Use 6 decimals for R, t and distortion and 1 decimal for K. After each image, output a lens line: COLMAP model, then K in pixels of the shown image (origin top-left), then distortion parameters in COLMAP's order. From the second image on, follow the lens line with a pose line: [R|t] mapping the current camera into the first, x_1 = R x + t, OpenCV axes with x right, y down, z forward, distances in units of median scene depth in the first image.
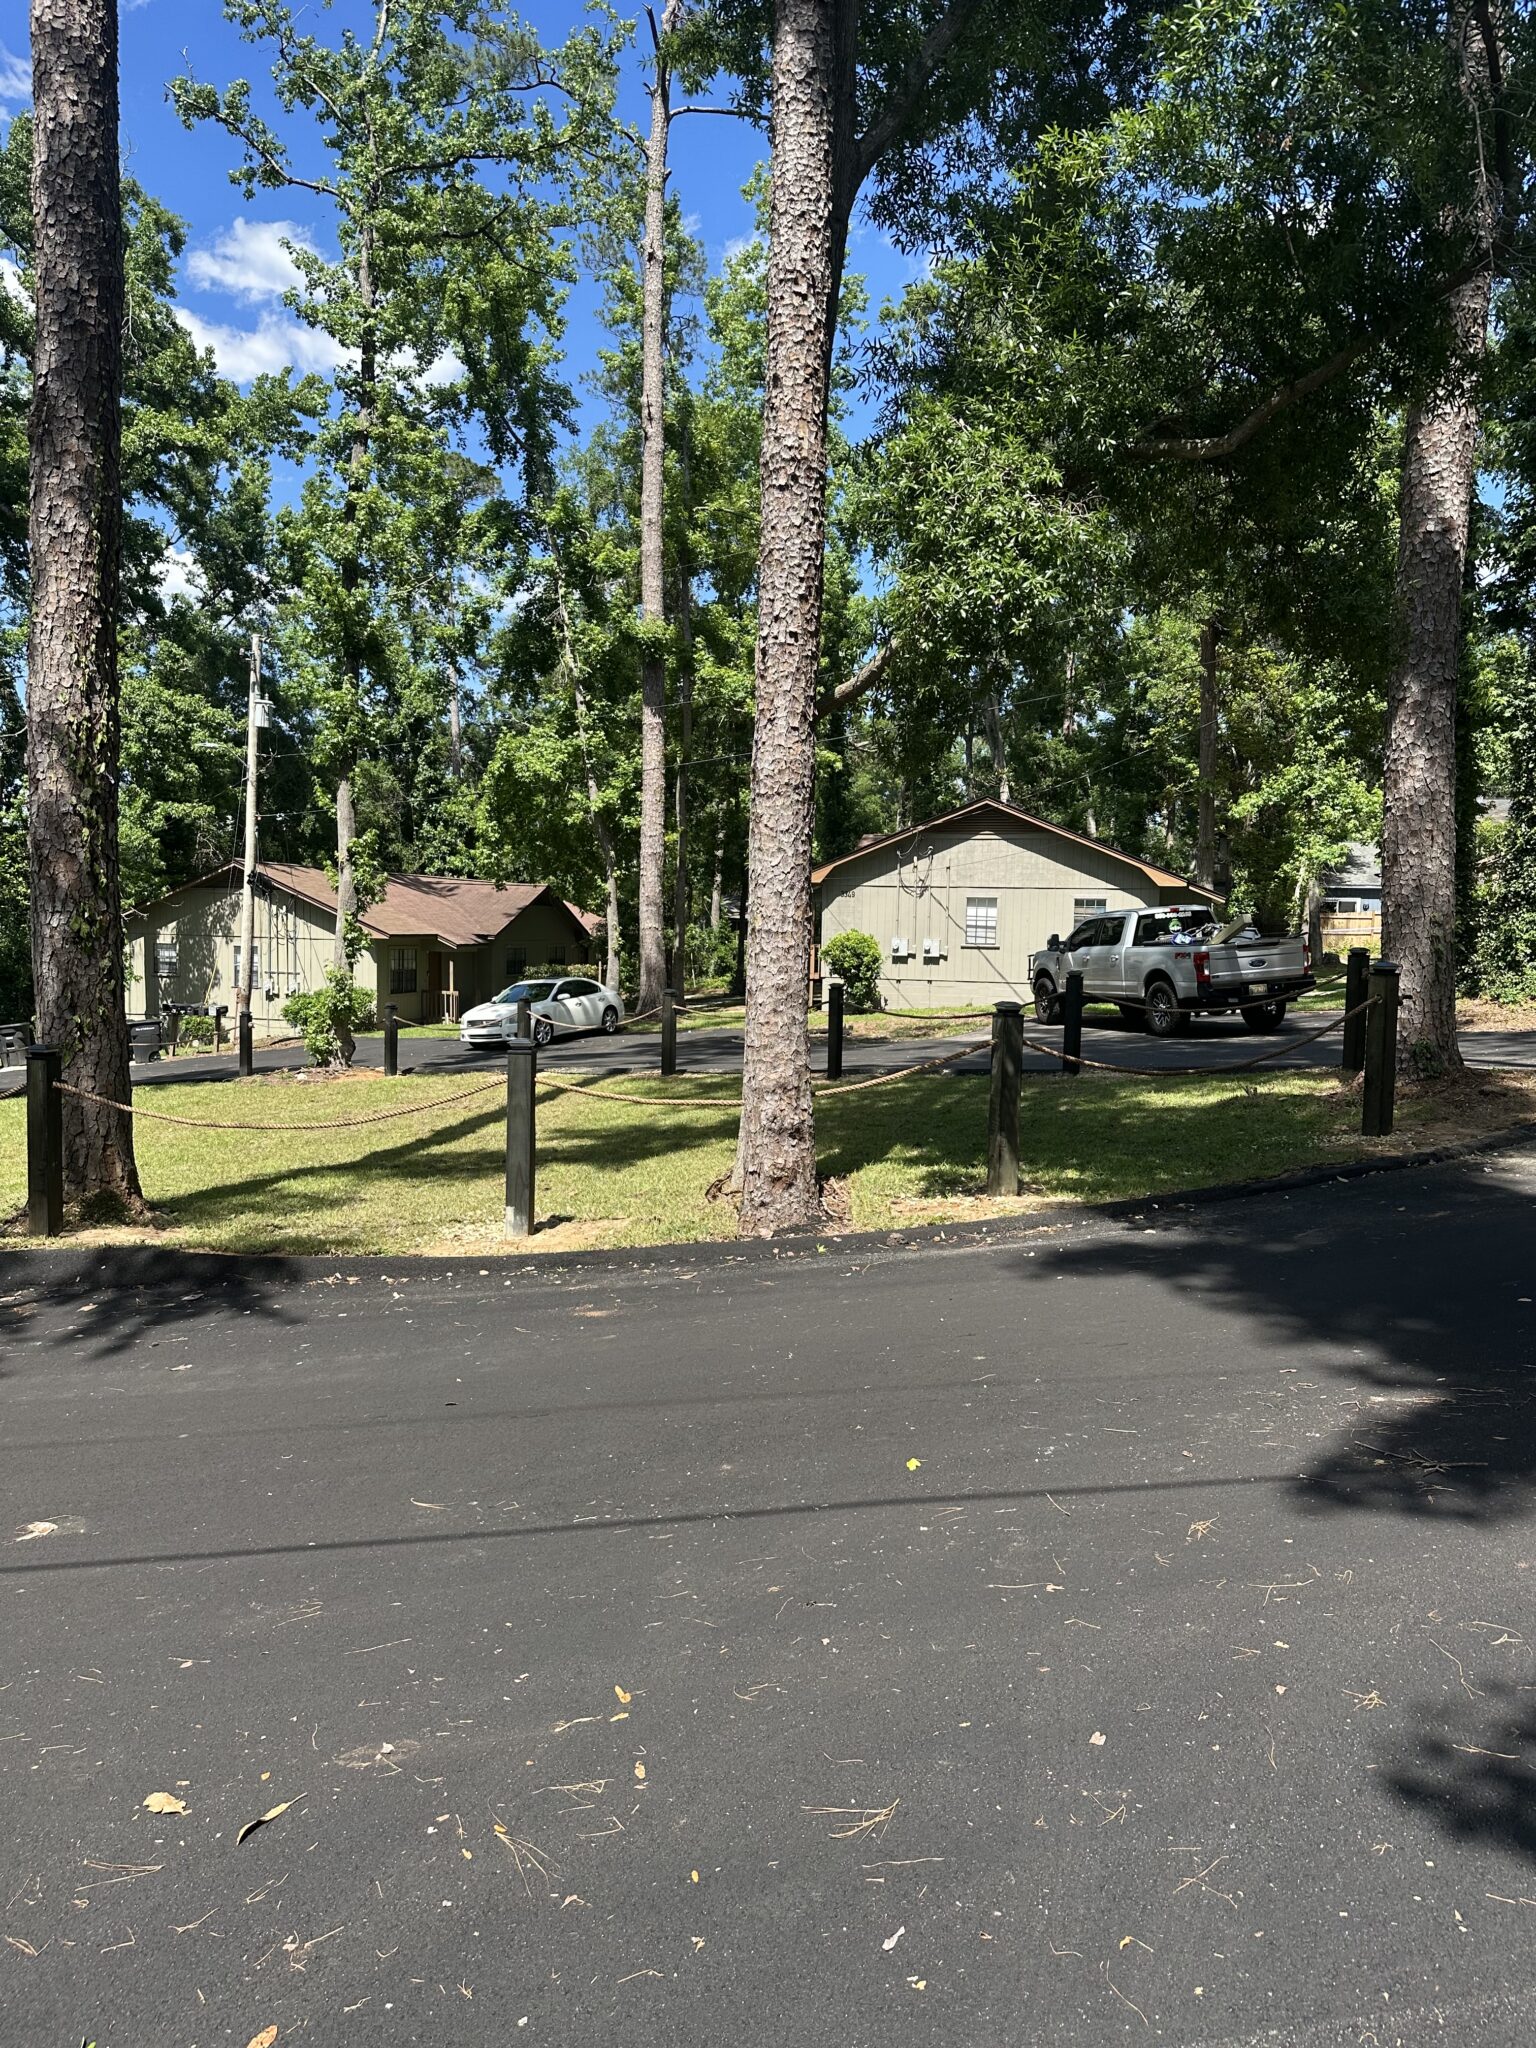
lens RADIAL K [[1440.1, 0, 768.0], [0, 1440.1, 1024.0], [0, 0, 1]] dist [0.106858, -0.168985]
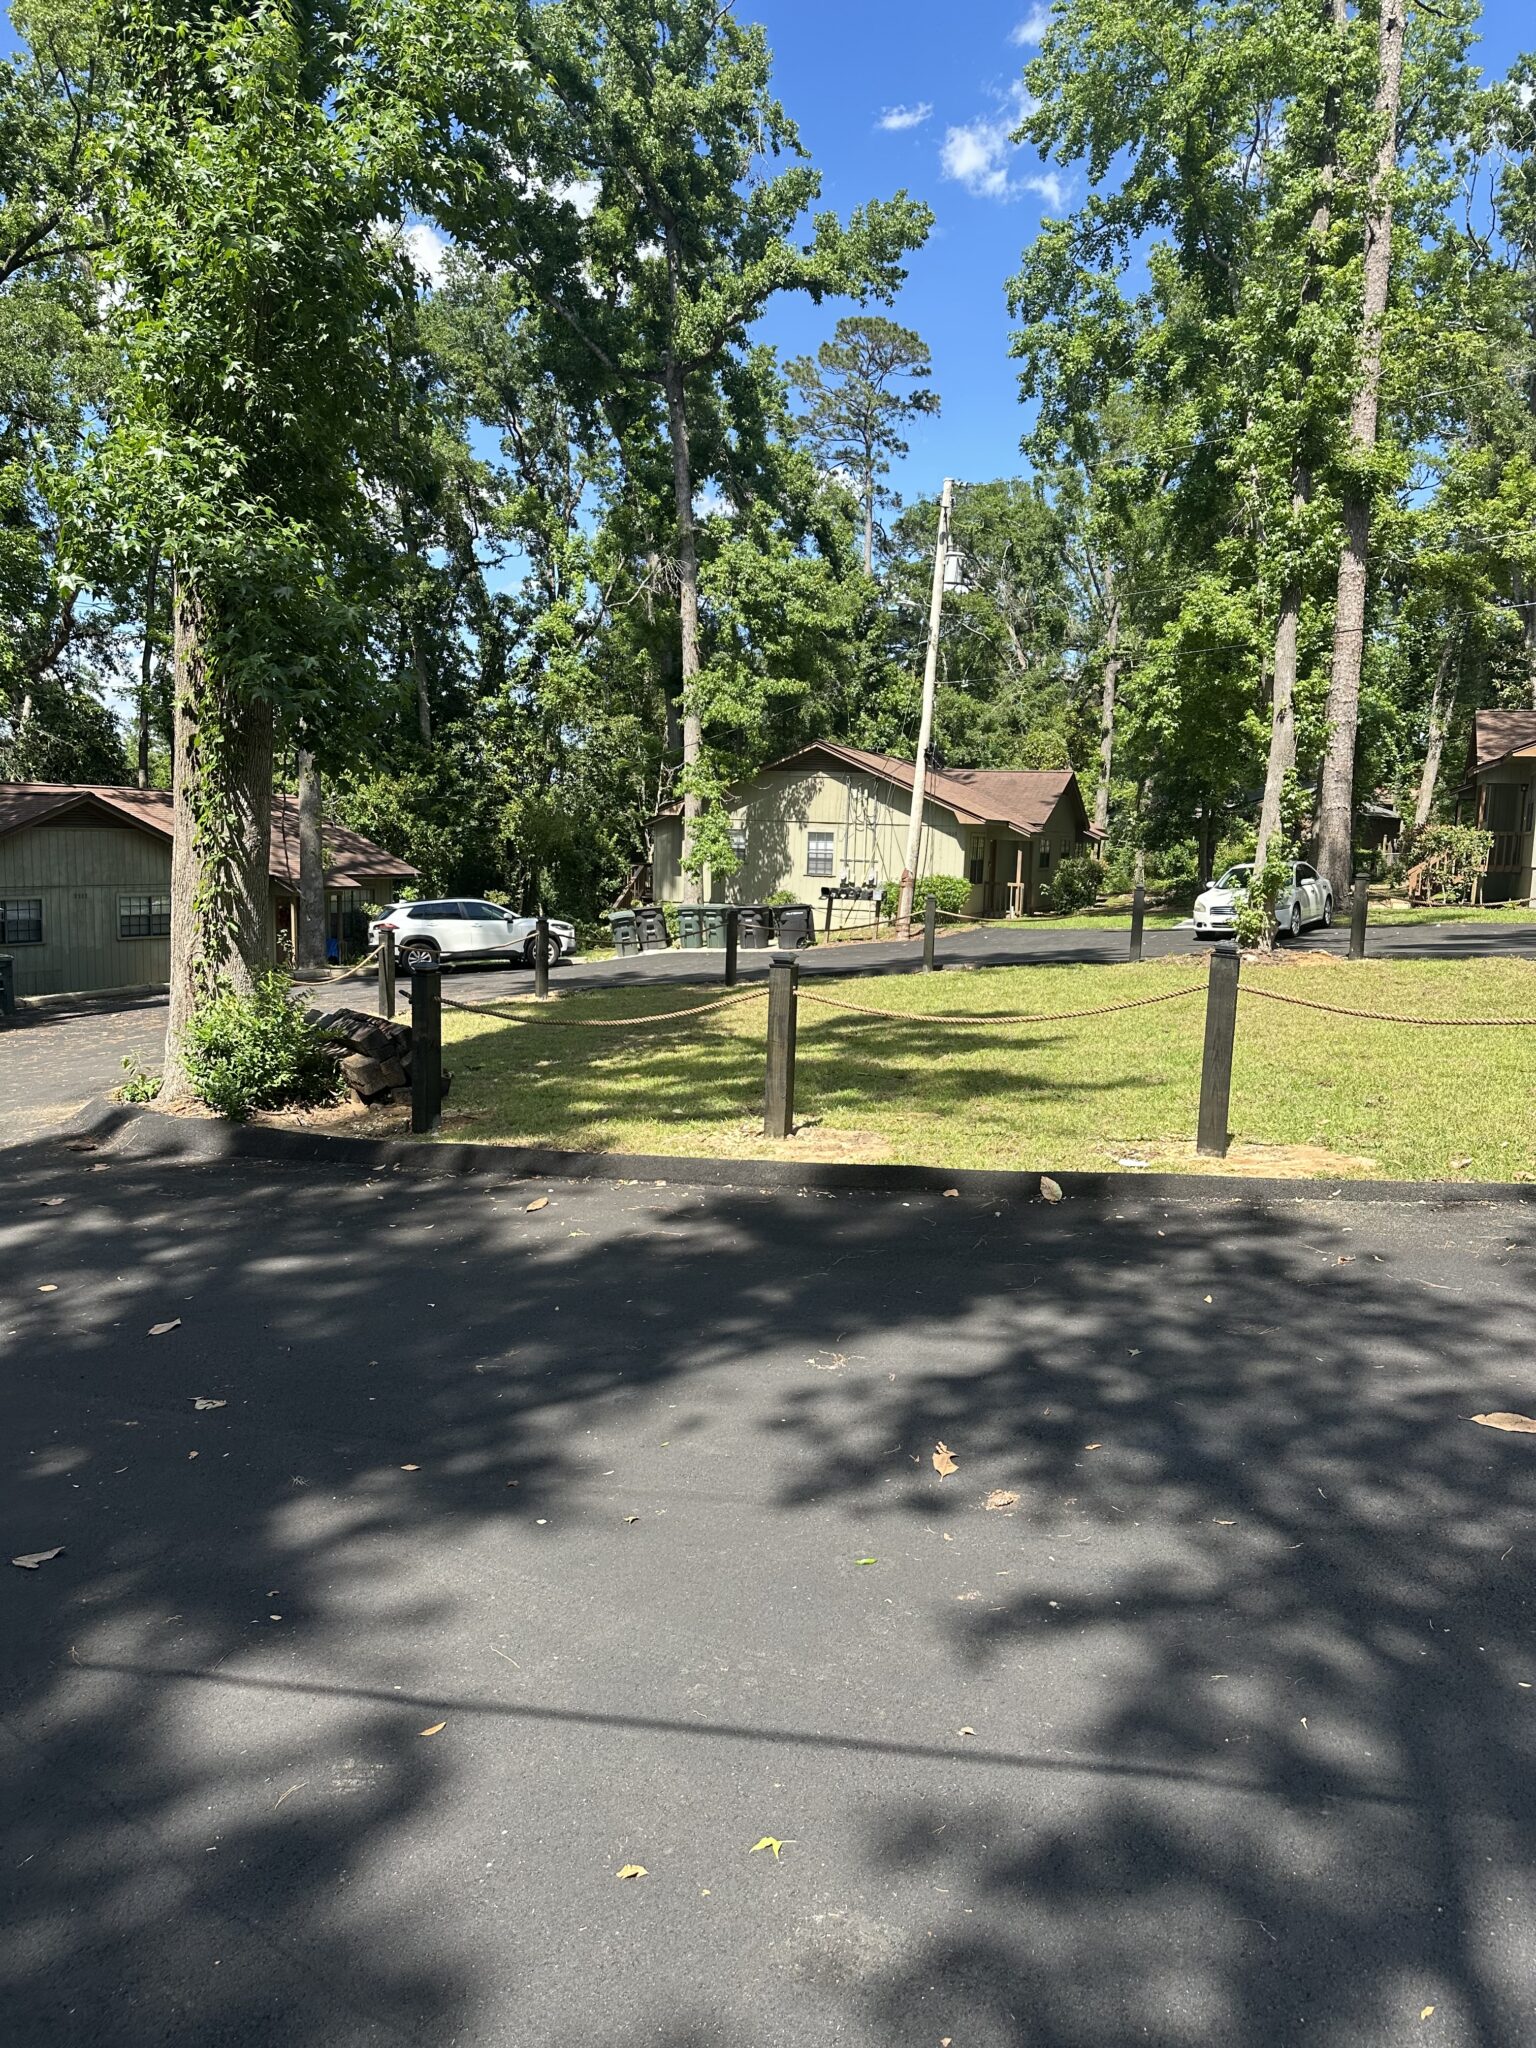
lens RADIAL K [[1440.1, 0, 768.0], [0, 1440.1, 1024.0], [0, 0, 1]] dist [0.106858, -0.168985]
pose [[0.989987, 0.027899, -0.138372, -0.259625], [-0.019653, 0.997968, 0.060603, 0.015374], [0.139782, -0.057277, 0.988524, 0.053919]]
